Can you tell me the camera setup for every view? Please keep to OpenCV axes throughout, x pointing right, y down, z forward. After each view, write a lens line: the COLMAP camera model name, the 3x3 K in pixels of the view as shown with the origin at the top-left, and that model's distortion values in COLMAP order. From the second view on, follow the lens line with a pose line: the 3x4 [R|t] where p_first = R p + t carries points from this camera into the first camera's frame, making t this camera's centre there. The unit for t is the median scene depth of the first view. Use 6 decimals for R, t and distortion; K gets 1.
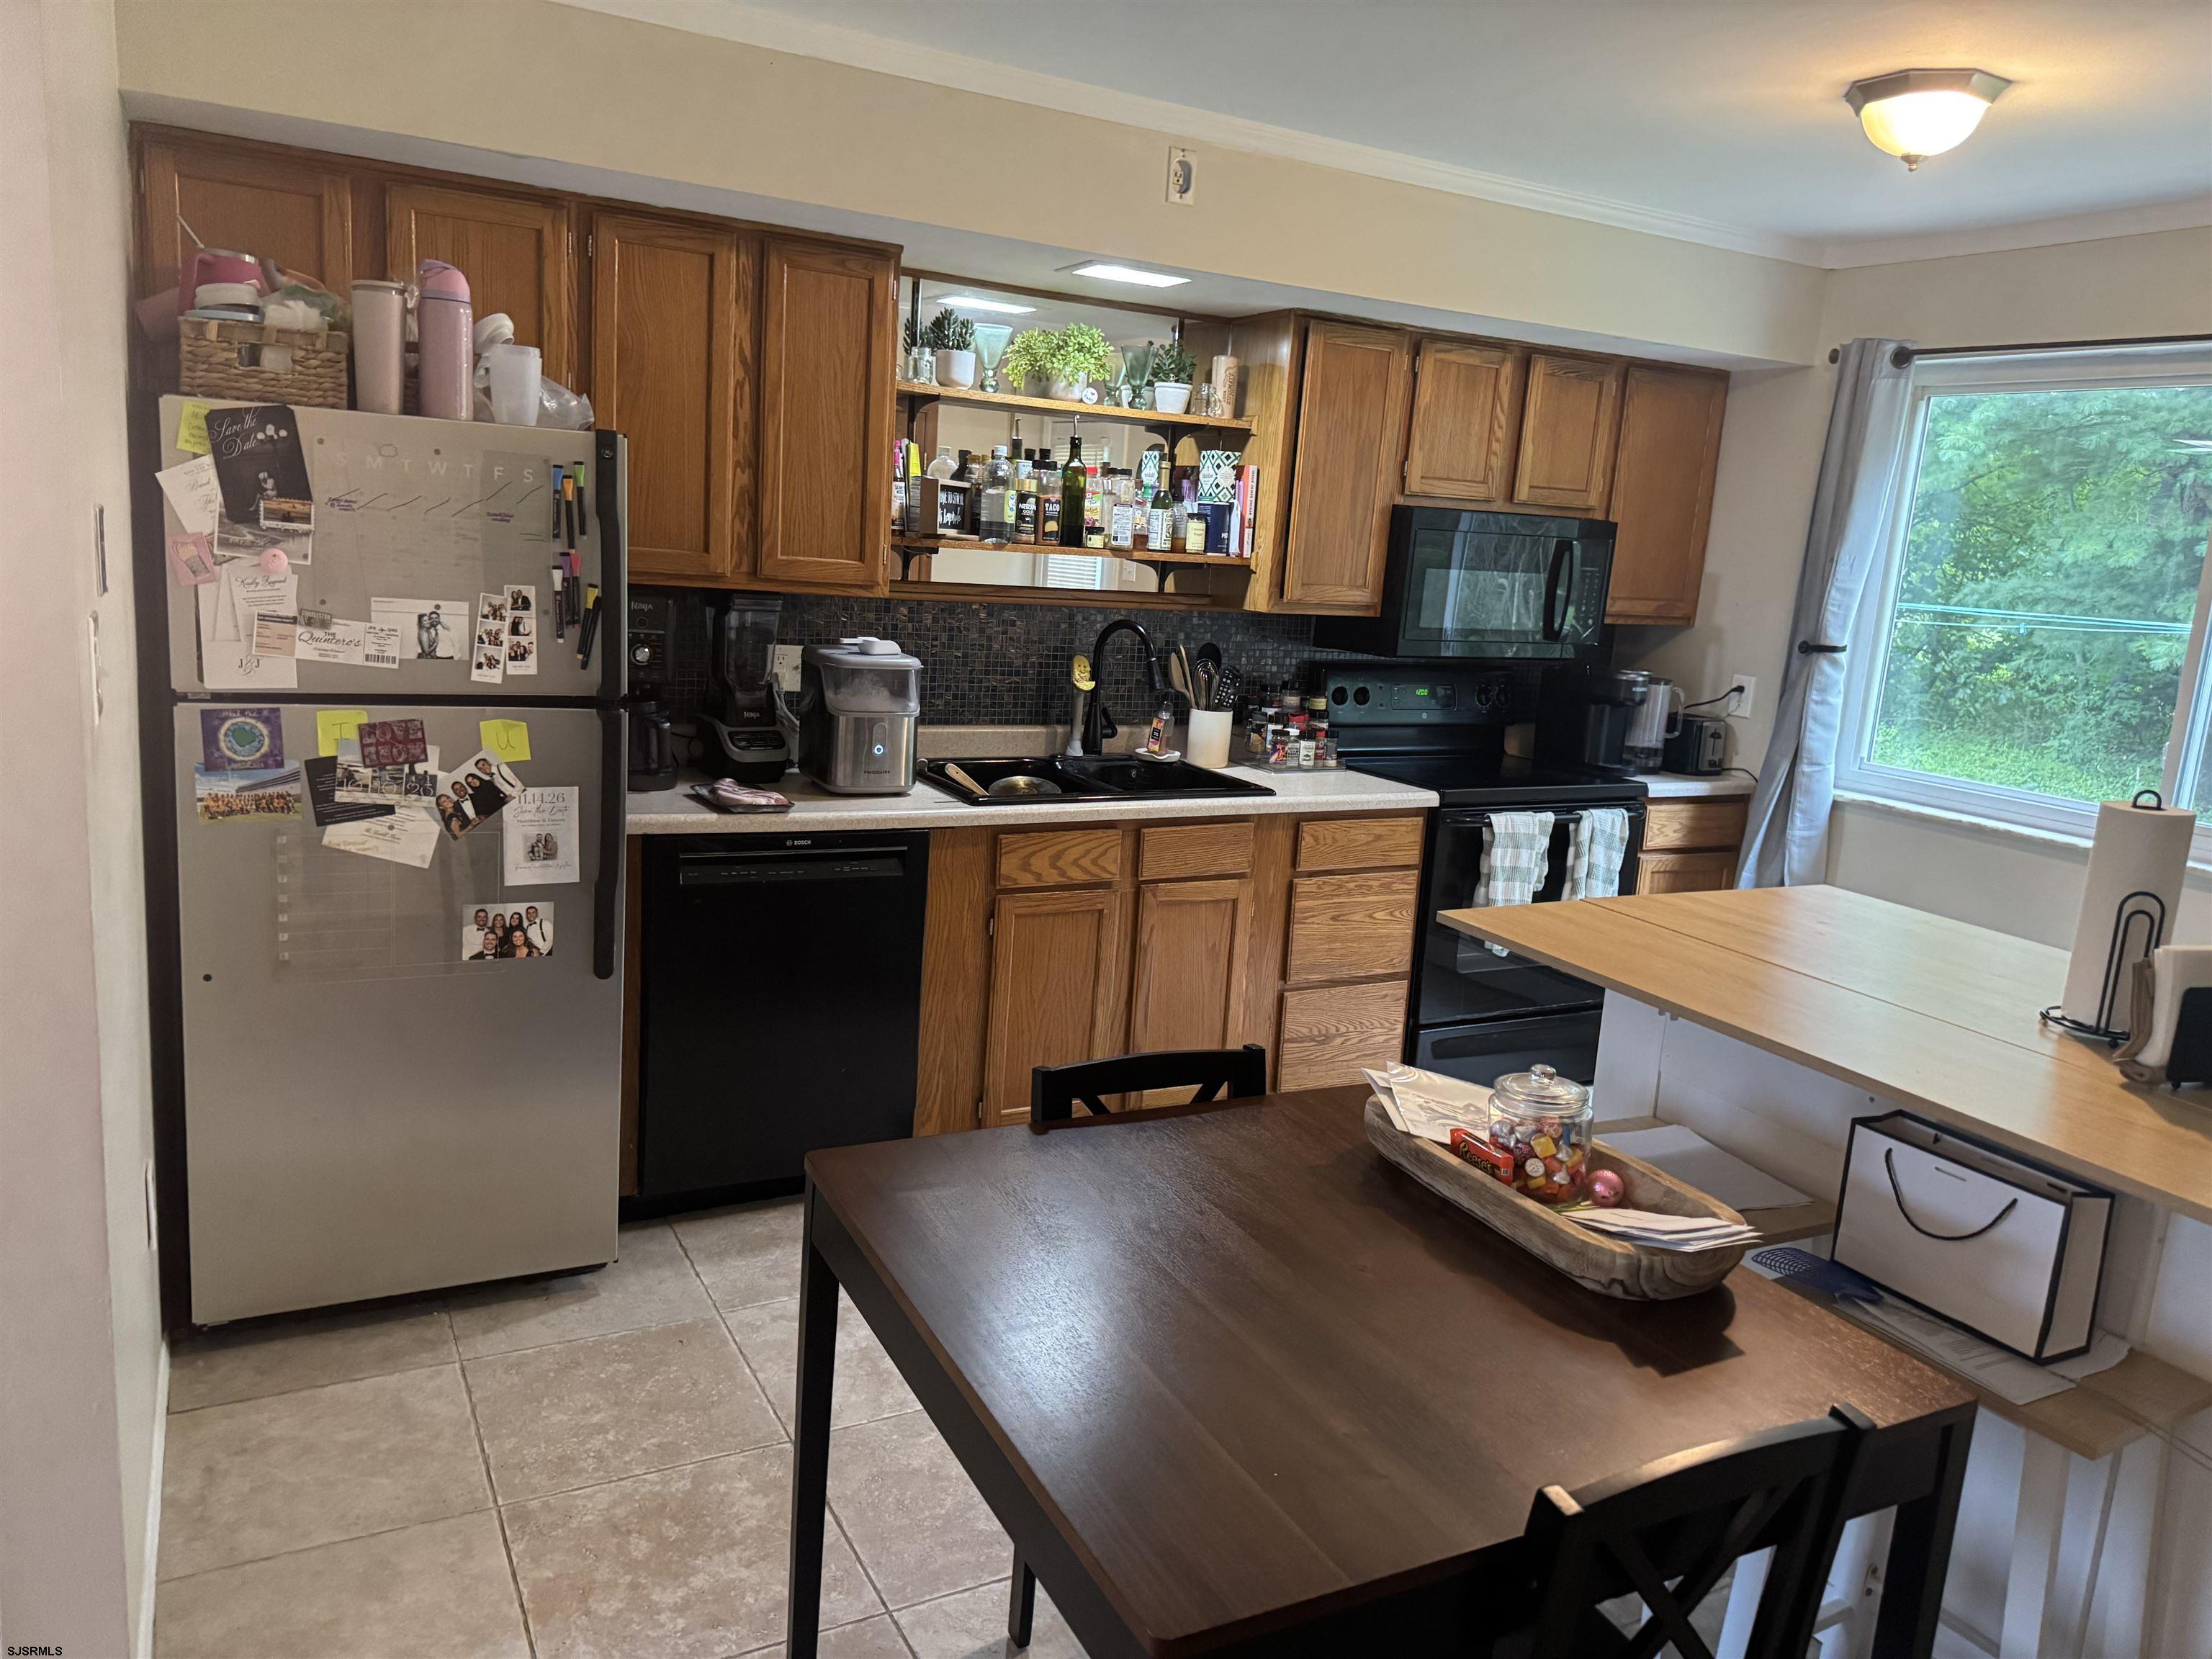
lens RADIAL K [[1550.3, 0, 1114.6], [0, 1550.3, 827.1], [0, 0, 1]] dist [0.009924, -0.033628]
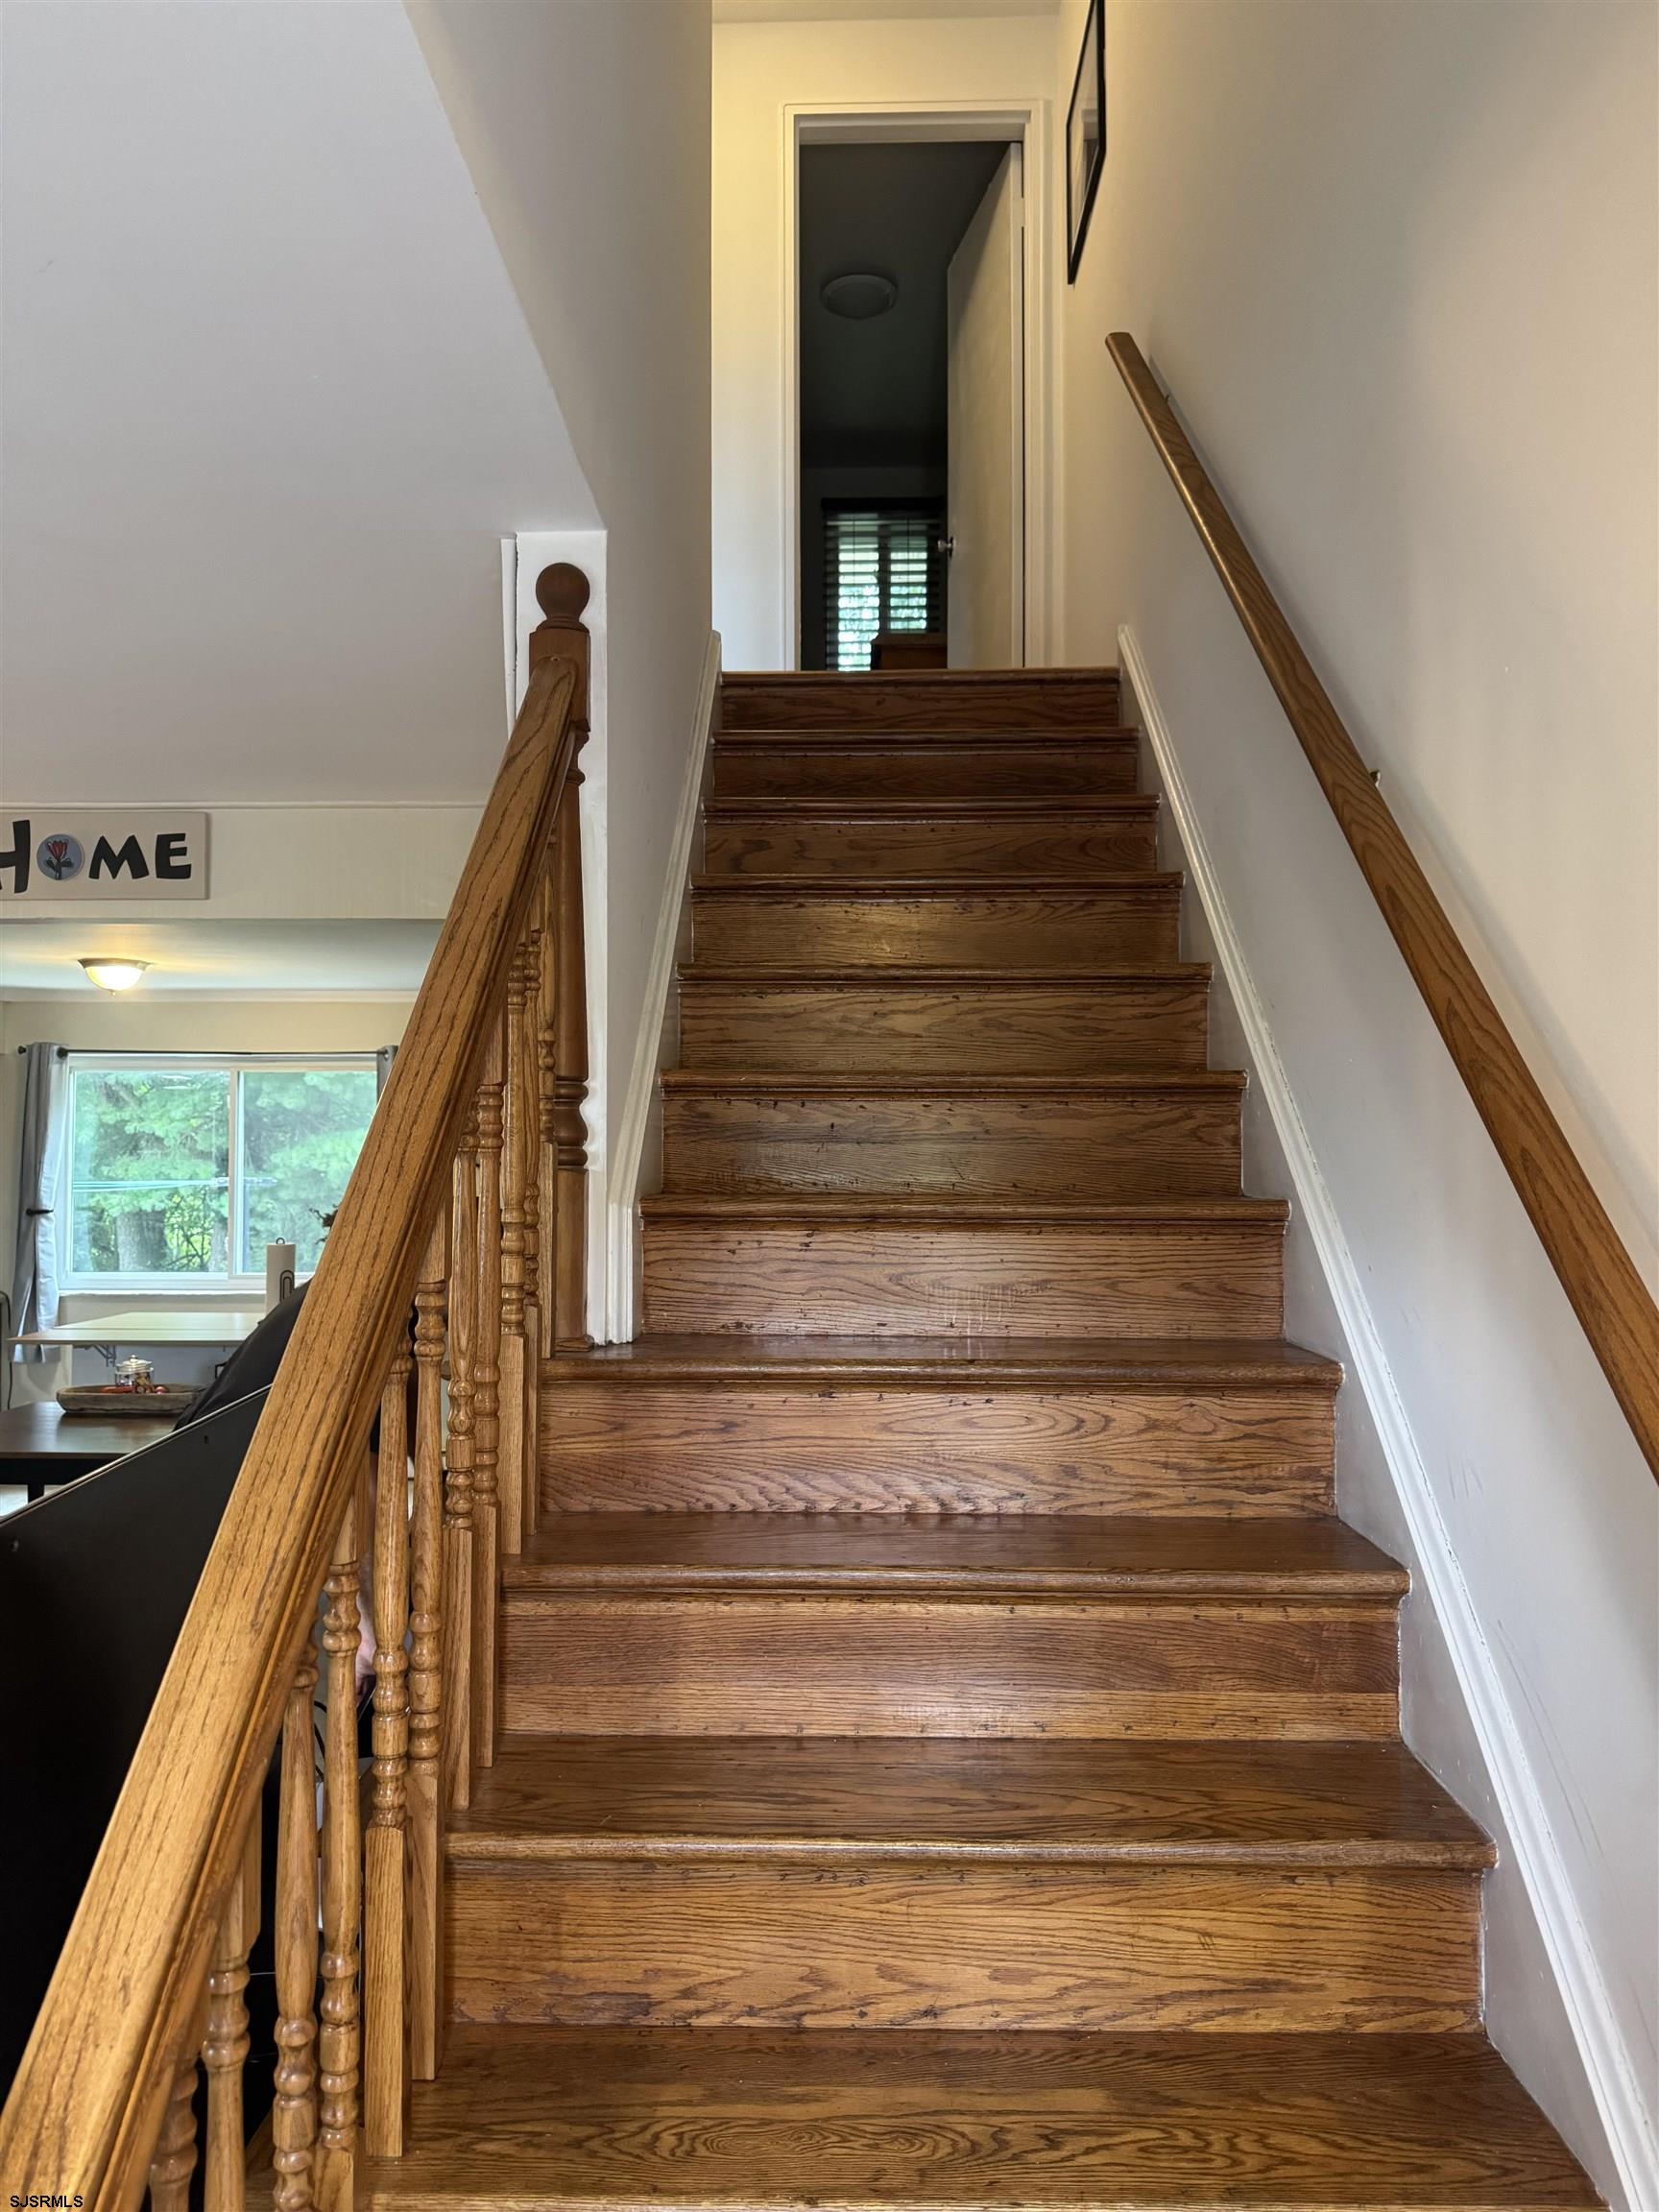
lens RADIAL K [[1550.3, 0, 840.0], [0, 1550.3, 1124.4], [0, 0, 1]] dist [0.009924, -0.033628]
pose [[0.474554, -0.047010, 0.878970, -0.682278], [0.199559, 0.978317, -0.055418, 0.069241], [-0.857306, 0.201706, 0.473646, -0.657170]]
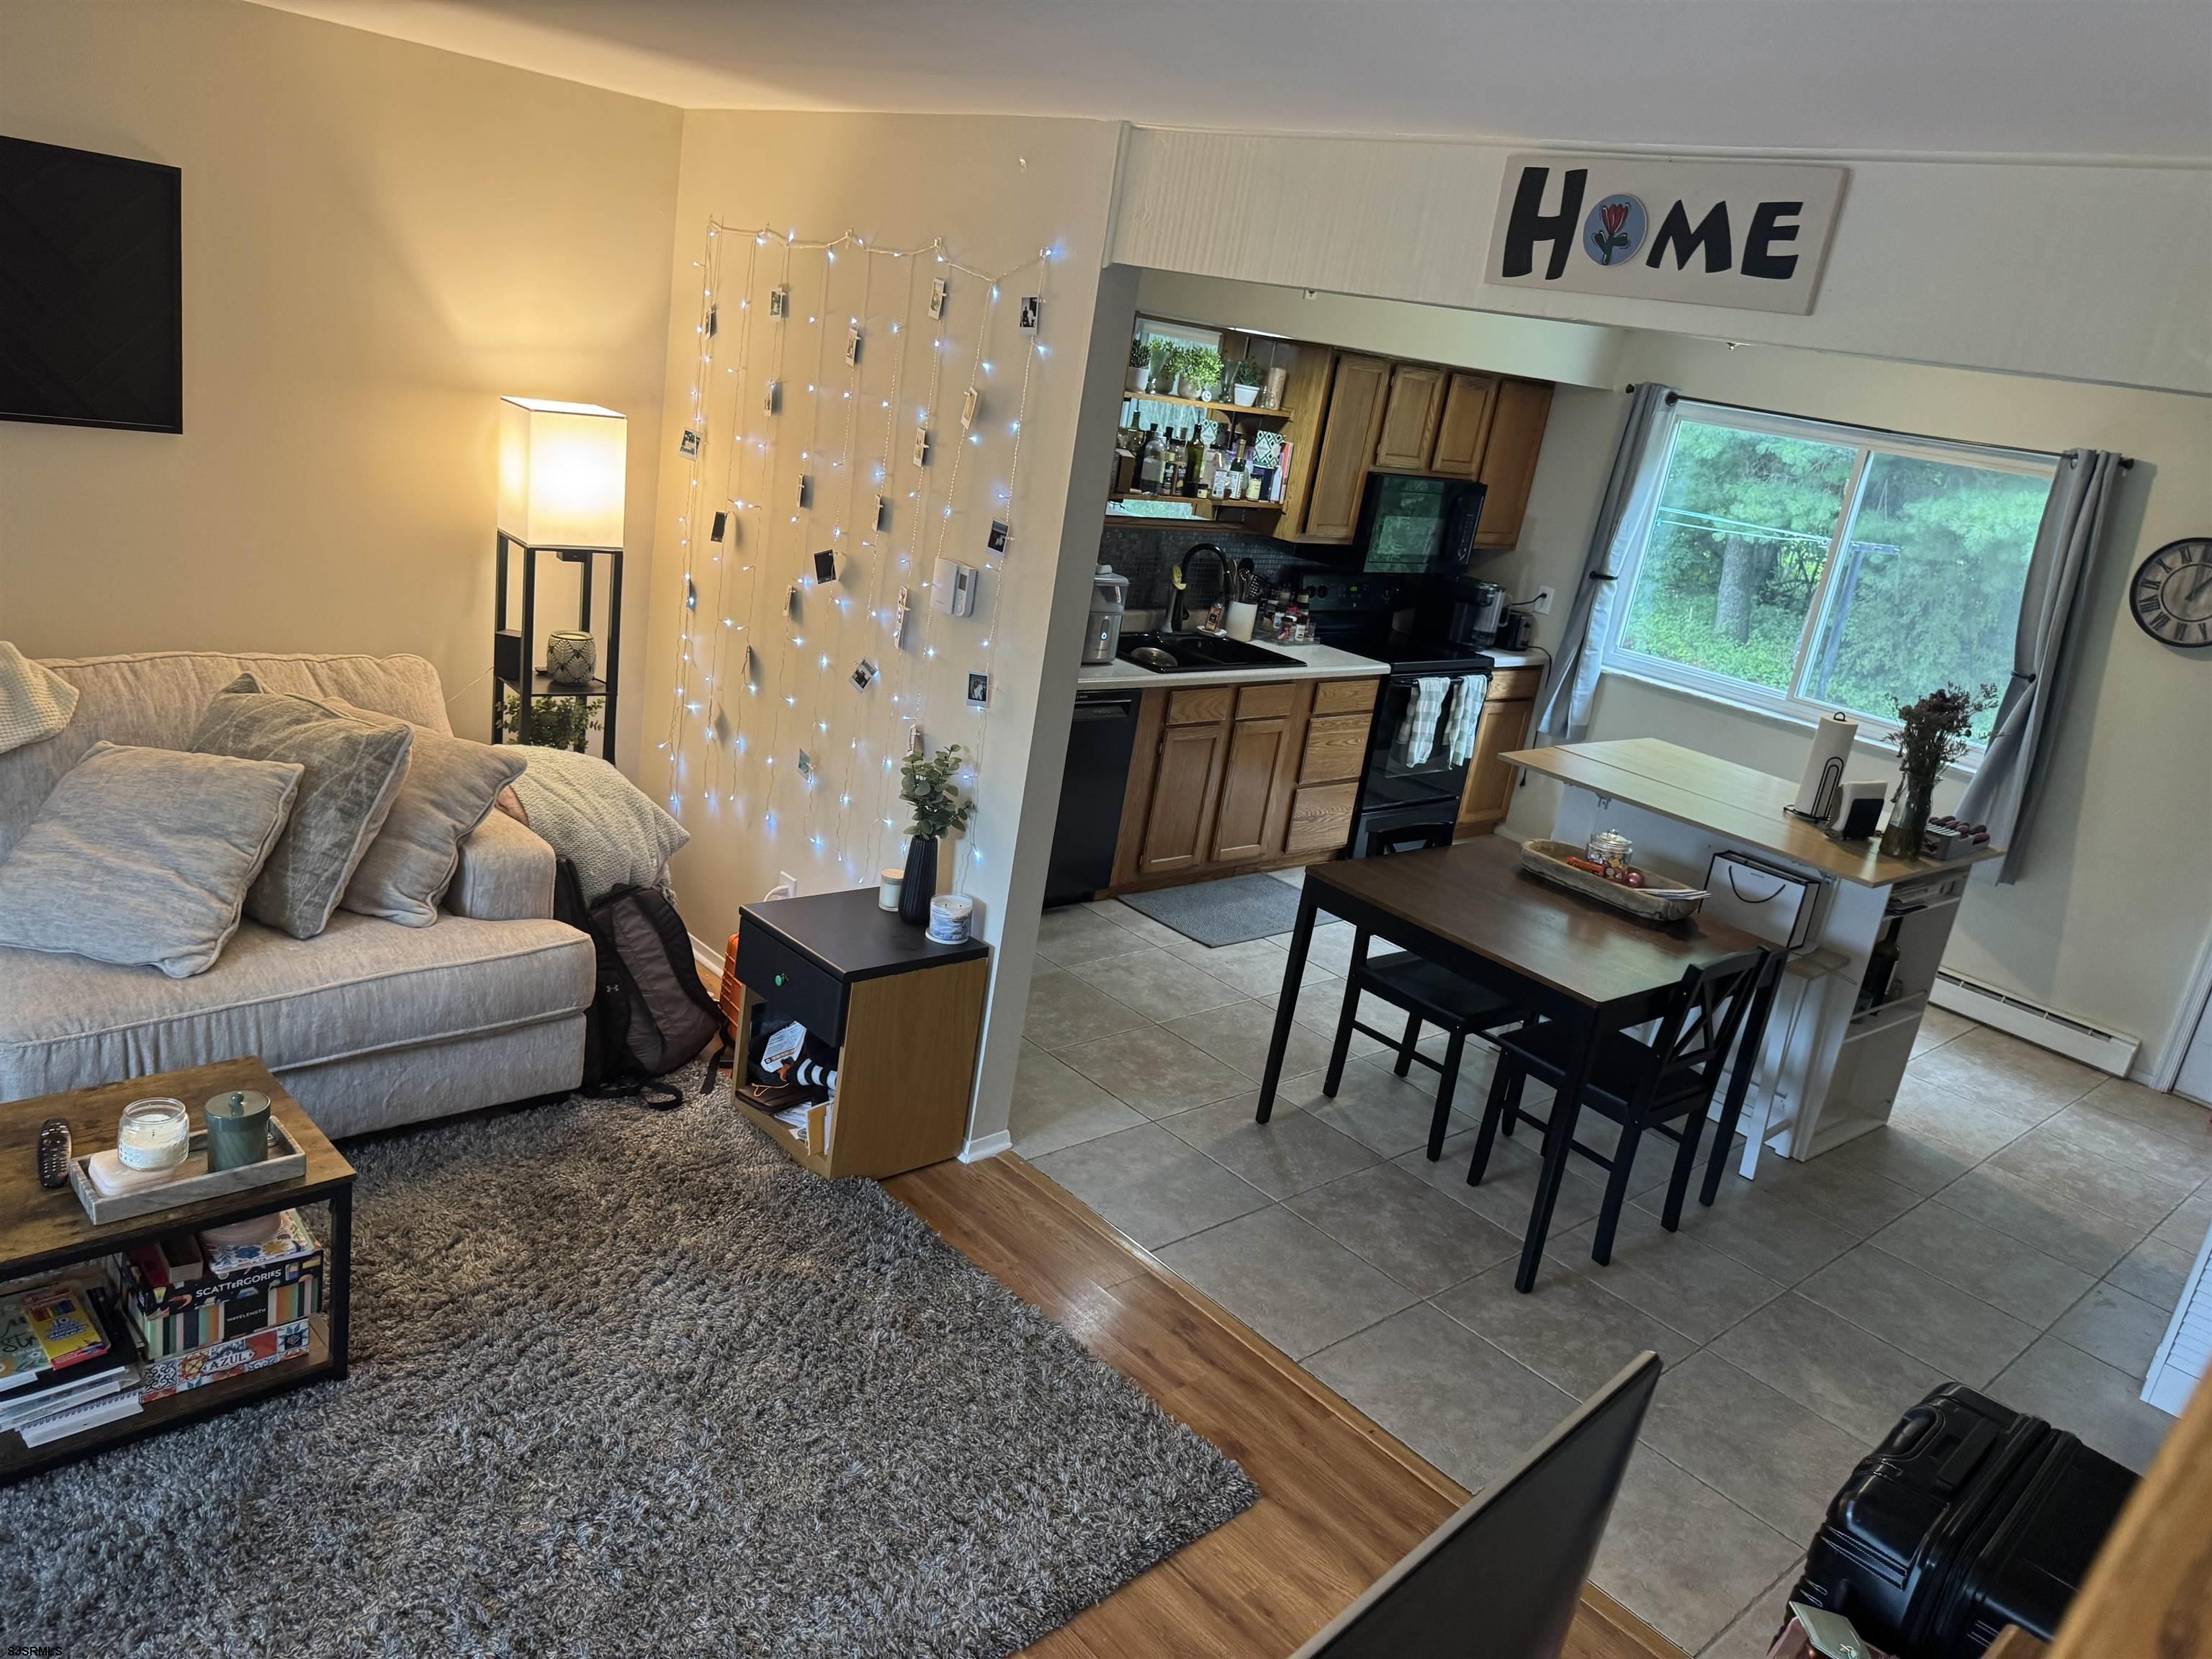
lens RADIAL K [[1550.3, 0, 1115.1], [0, 1550.3, 846.9], [0, 0, 1]] dist [0.009924, -0.033628]
pose [[0.966343, -0.000910, 0.257254, -0.457118], [-0.038137, 0.988438, 0.146754, -0.058302], [-0.254413, -0.151626, 0.955135, -0.453163]]
